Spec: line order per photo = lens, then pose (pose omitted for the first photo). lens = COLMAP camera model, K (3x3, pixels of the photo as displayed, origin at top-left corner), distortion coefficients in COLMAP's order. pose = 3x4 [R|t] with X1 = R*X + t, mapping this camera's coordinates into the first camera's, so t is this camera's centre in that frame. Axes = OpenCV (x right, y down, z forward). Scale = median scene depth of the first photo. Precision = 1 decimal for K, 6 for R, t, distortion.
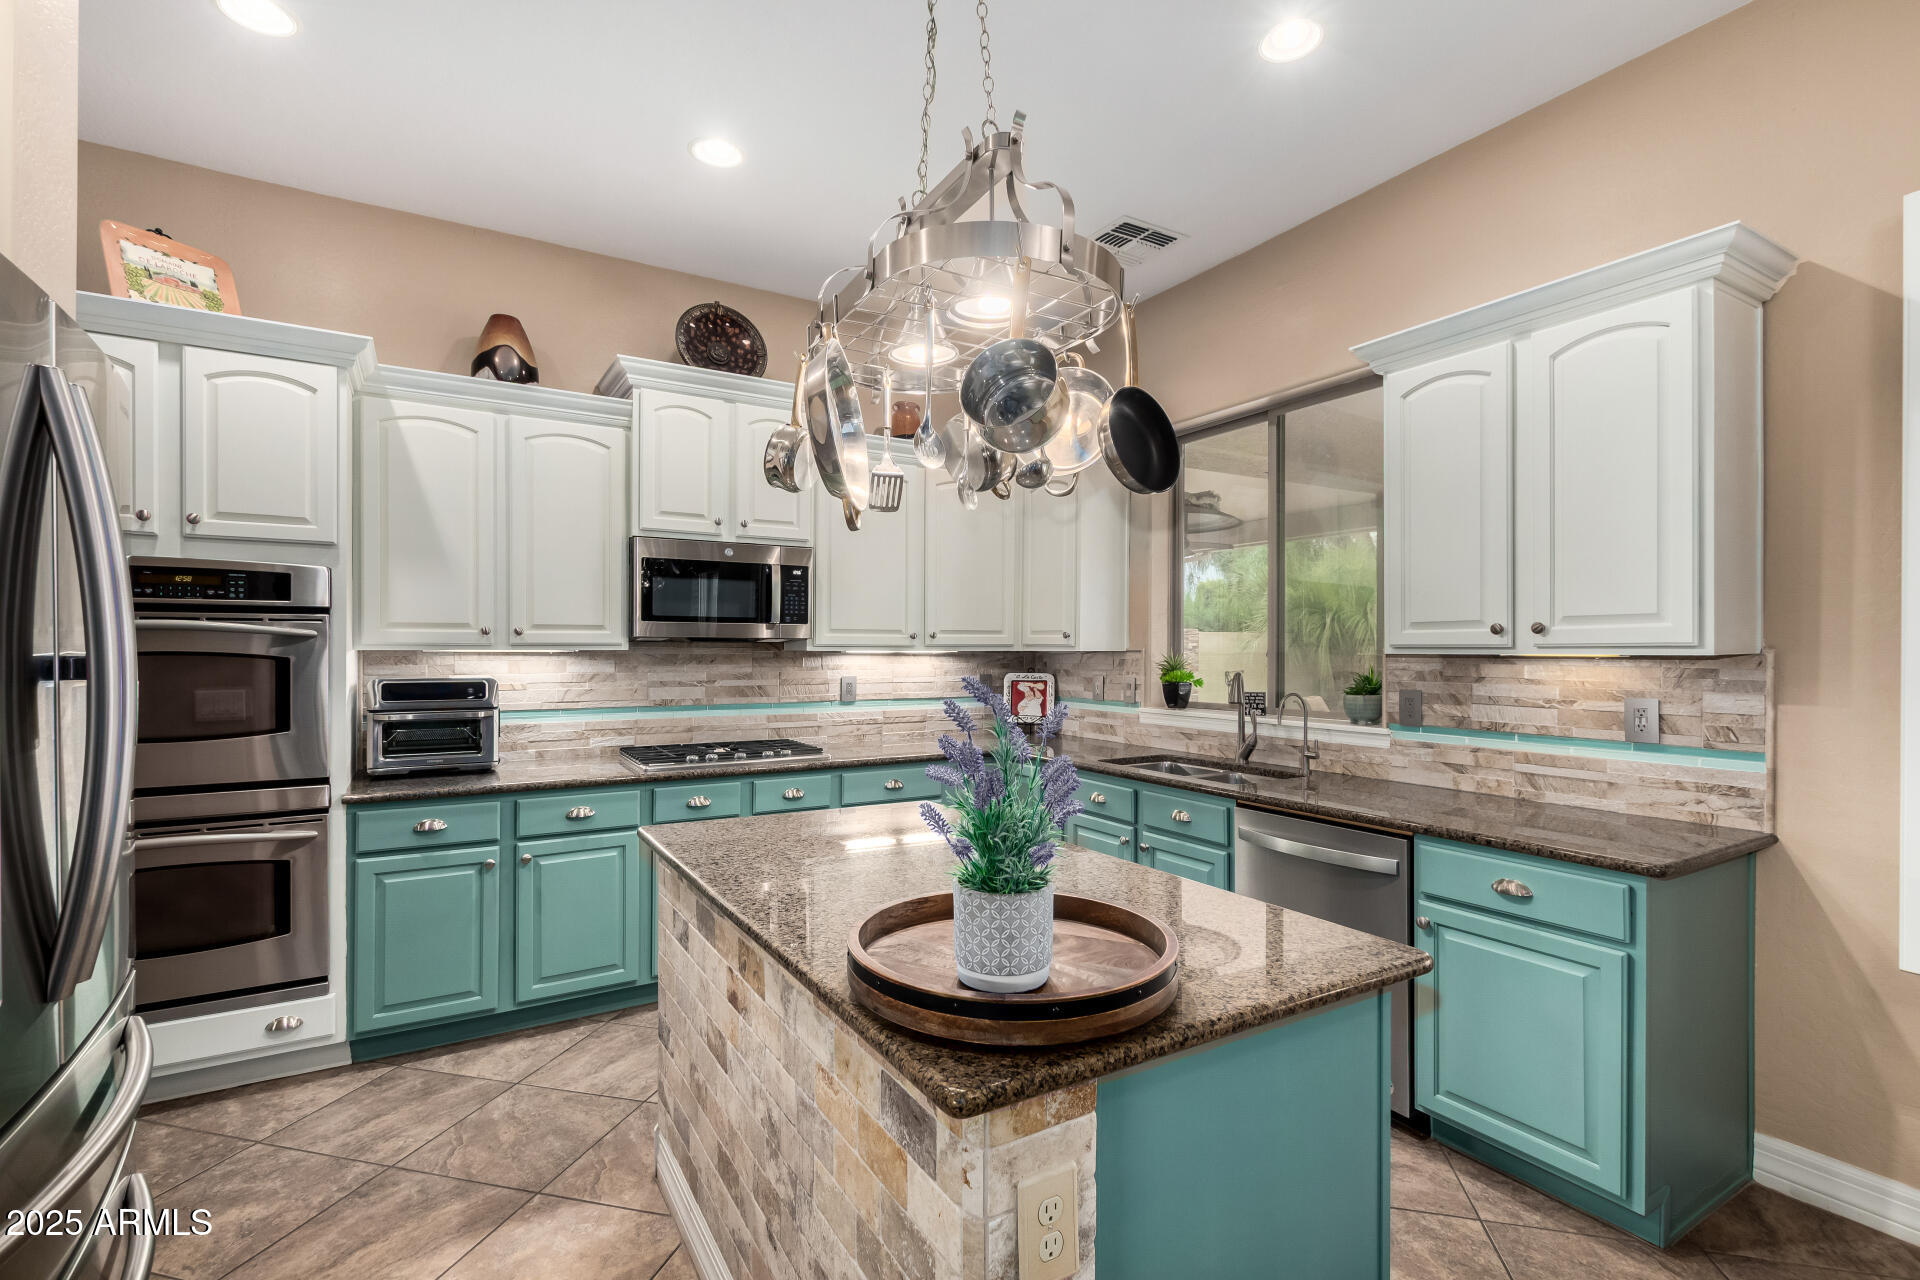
lens RADIAL K [[874.1, 0, 956.5], [0, 874.1, 644.4], [0, 0, 1]] dist [0.002120, 0.000495]
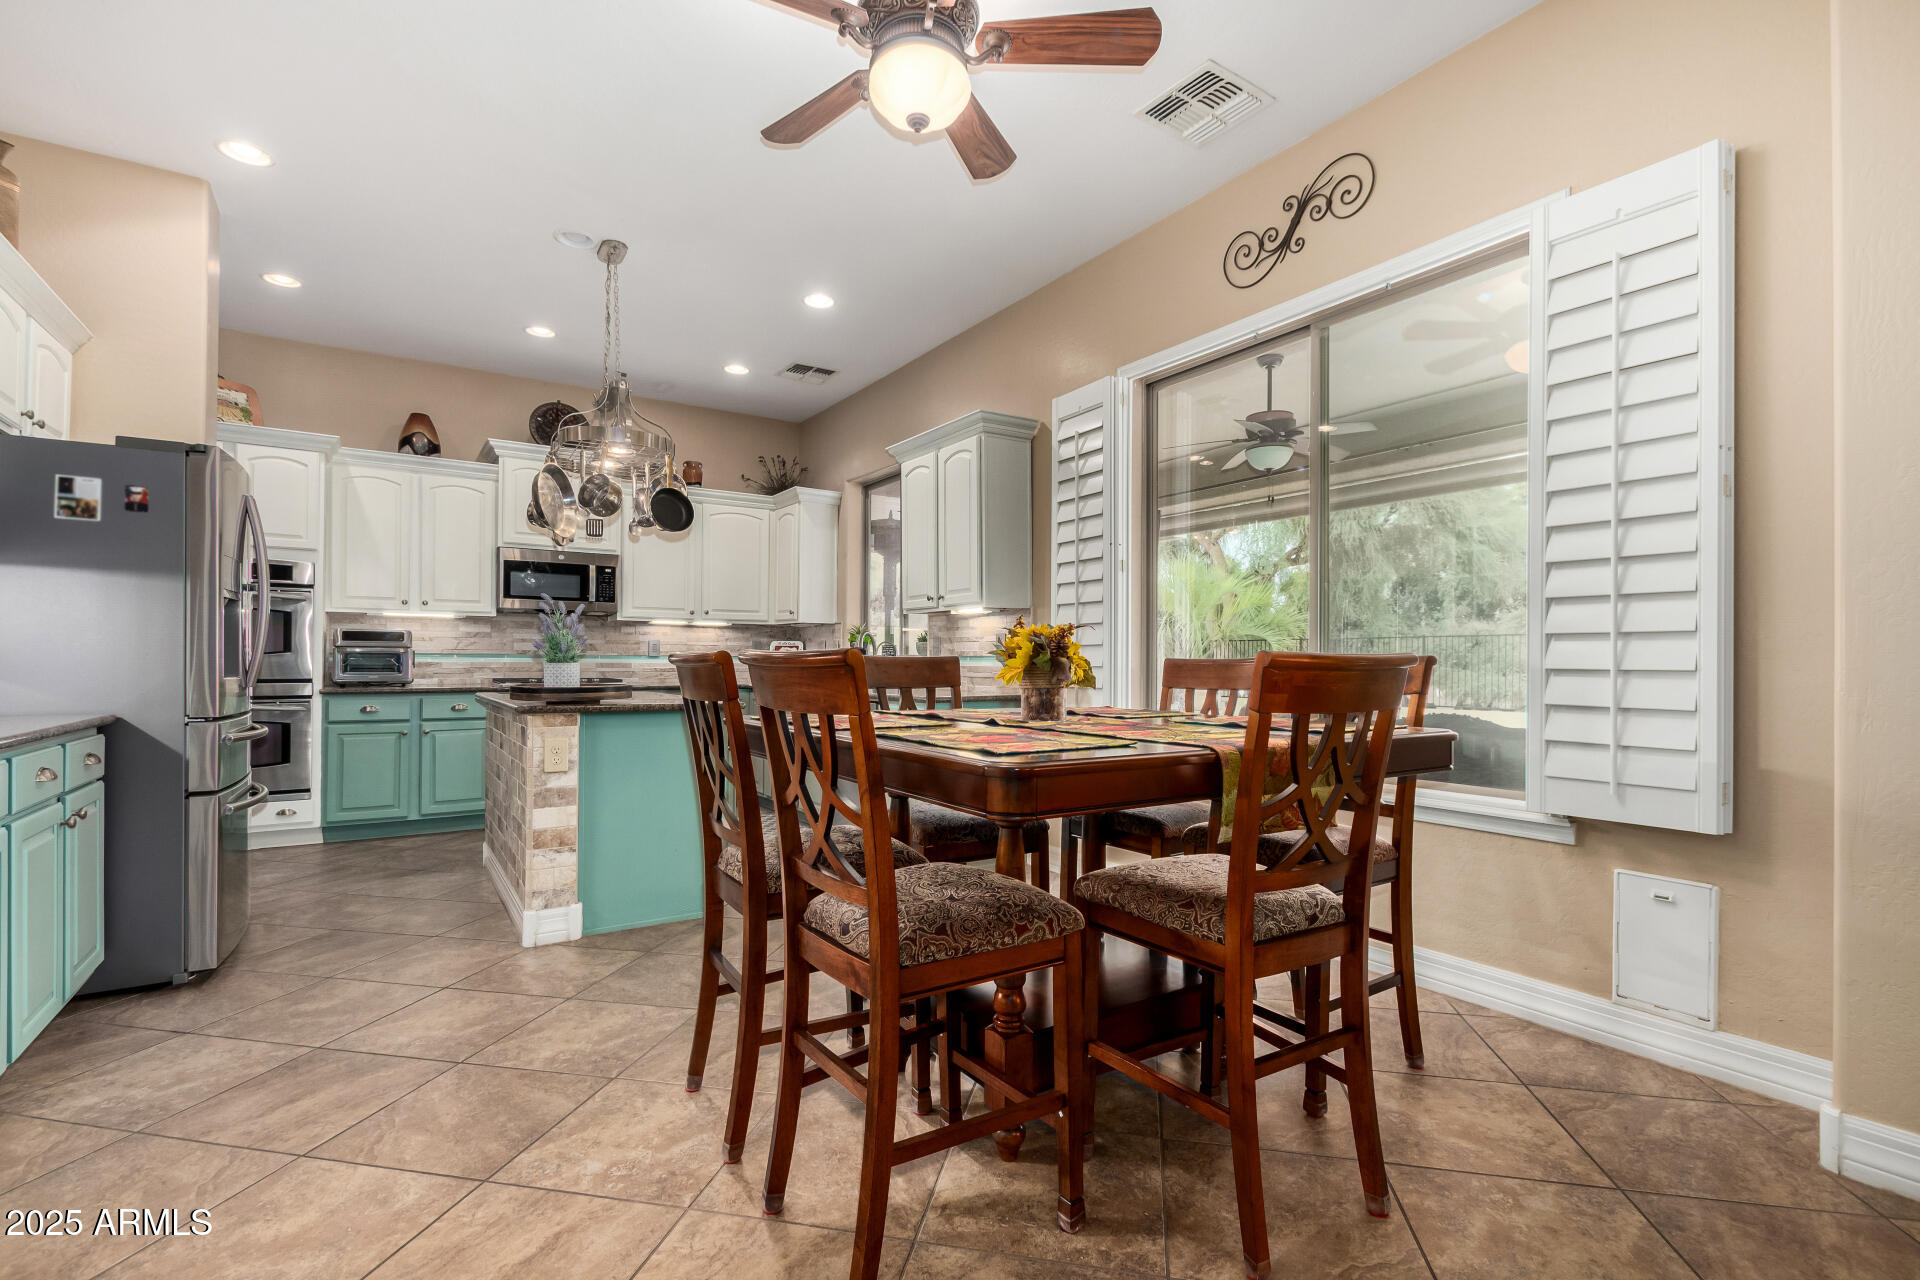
lens RADIAL K [[874.1, 0, 958.0], [0, 874.1, 648.1], [0, 0, 1]] dist [0.002120, 0.000495]
pose [[0.999037, 0.003113, 0.043769, 0.448416], [-0.002640, 0.999937, -0.010866, 0.087667], [-0.043800, 0.010740, 0.998983, -0.723925]]
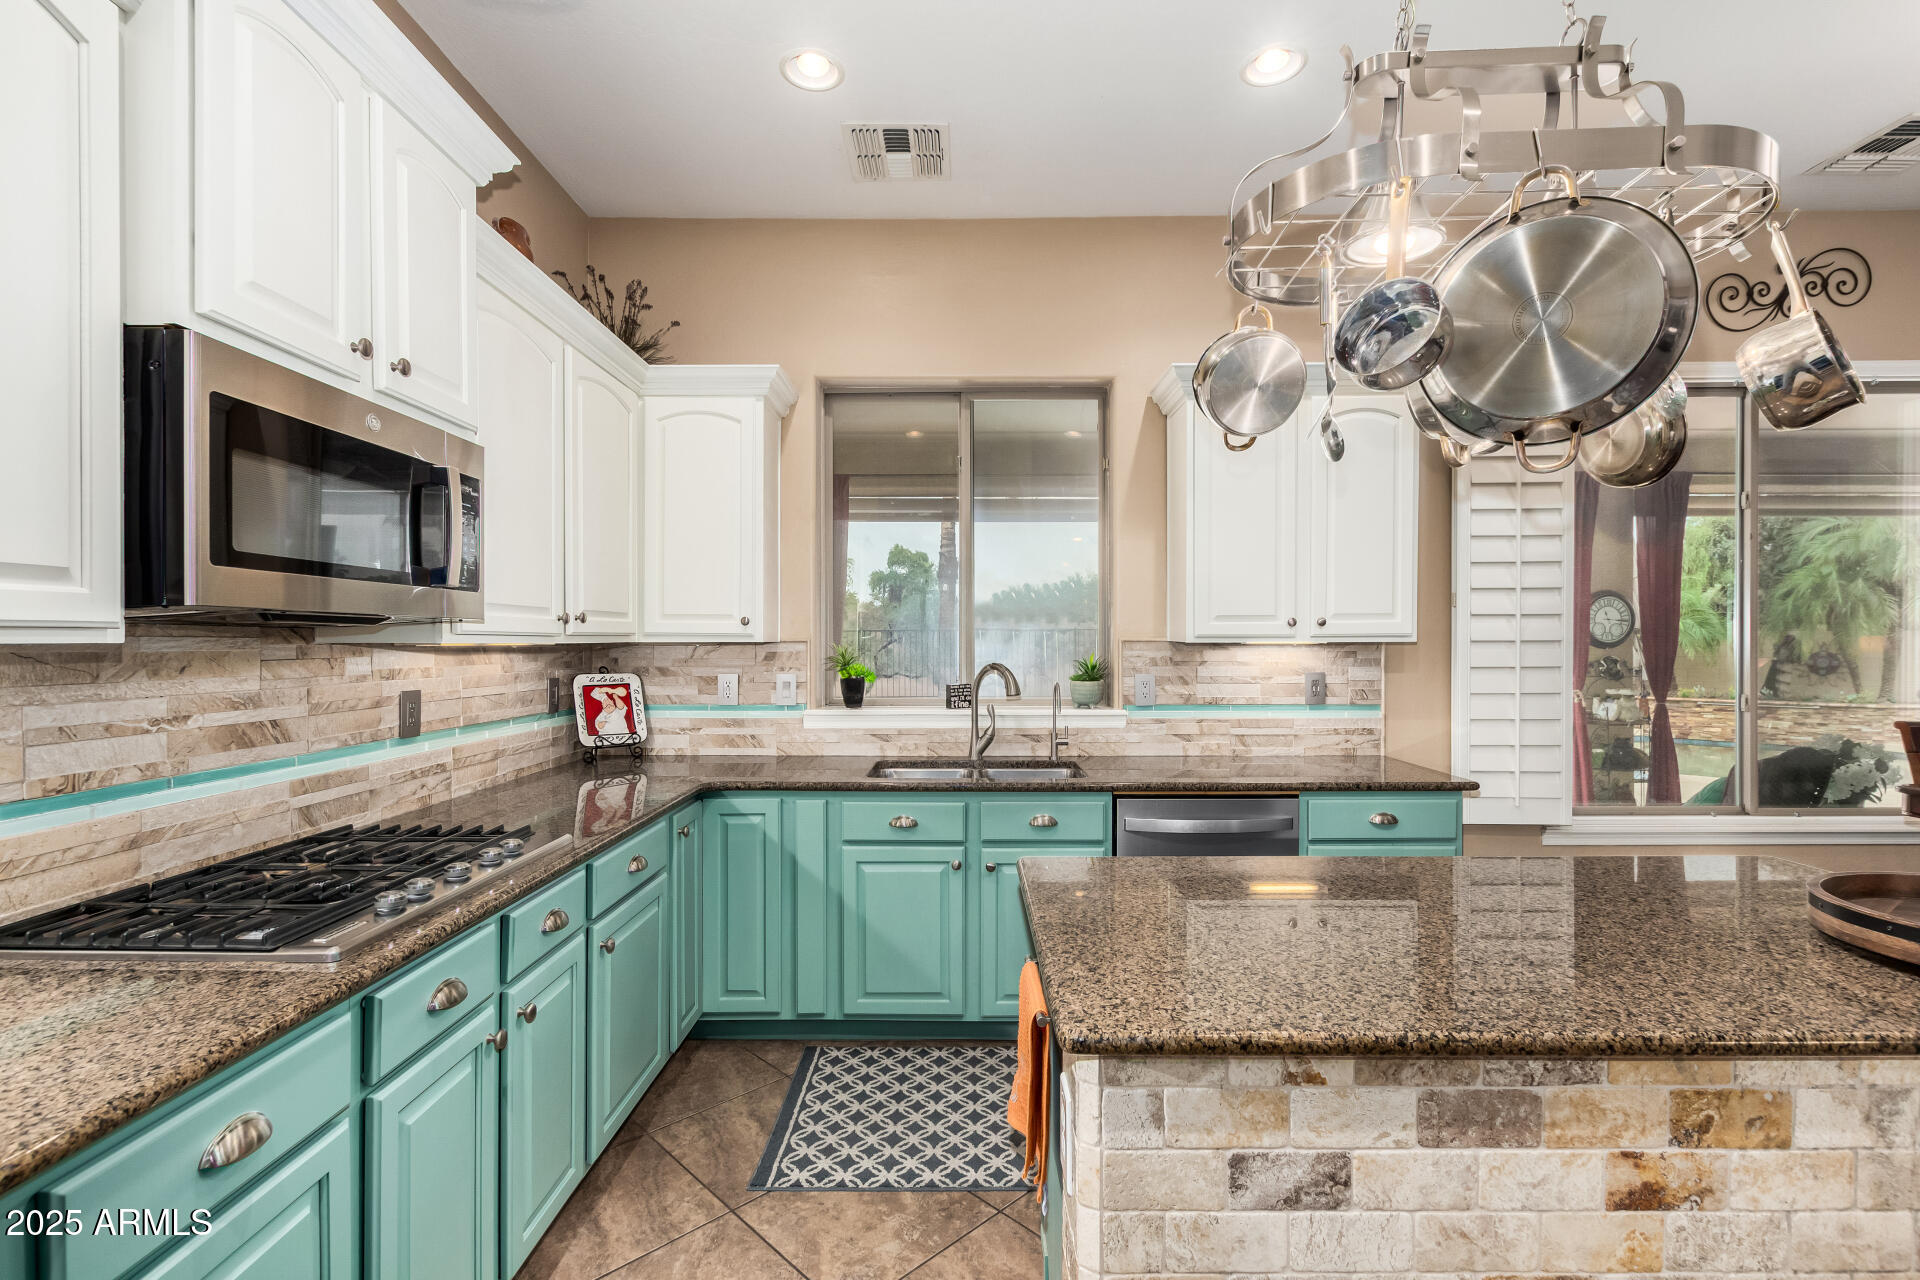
lens RADIAL K [[874.1, 0, 956.8], [0, 874.1, 646.6], [0, 0, 1]] dist [0.002120, 0.000495]
pose [[0.520252, -0.008634, 0.853969, -0.538681], [-0.001784, 0.999936, 0.011197, 0.003354], [-0.854011, -0.007349, 0.520203, 0.567748]]
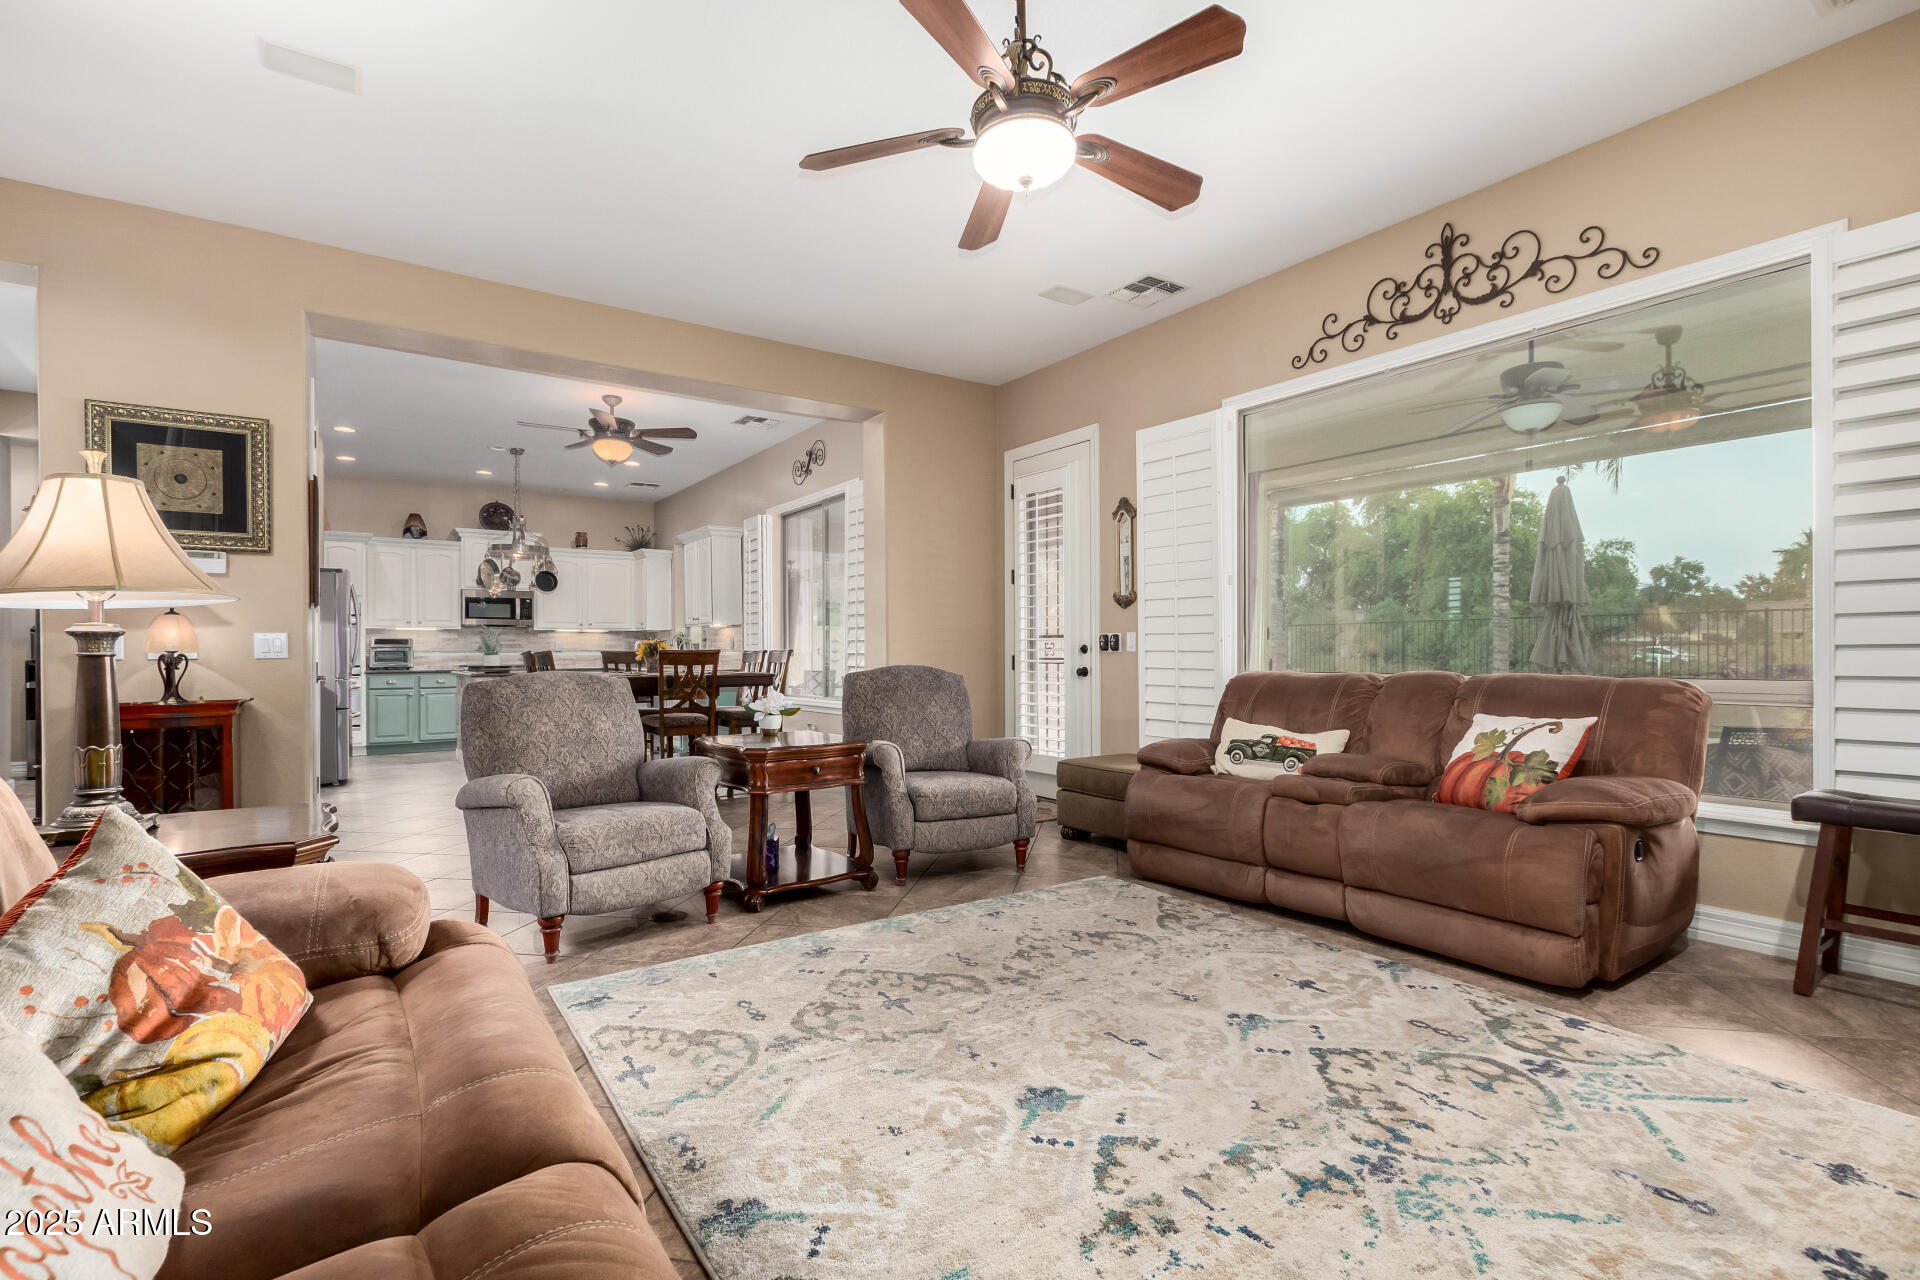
lens RADIAL K [[874.1, 0, 959.4], [0, 874.1, 649.5], [0, 0, 1]] dist [0.002120, 0.000495]
pose [[0.997175, -0.006571, 0.074824, 1.100054], [0.006626, 0.999978, -0.000488, 0.090787], [-0.074819, 0.000982, 0.997197, -2.095971]]
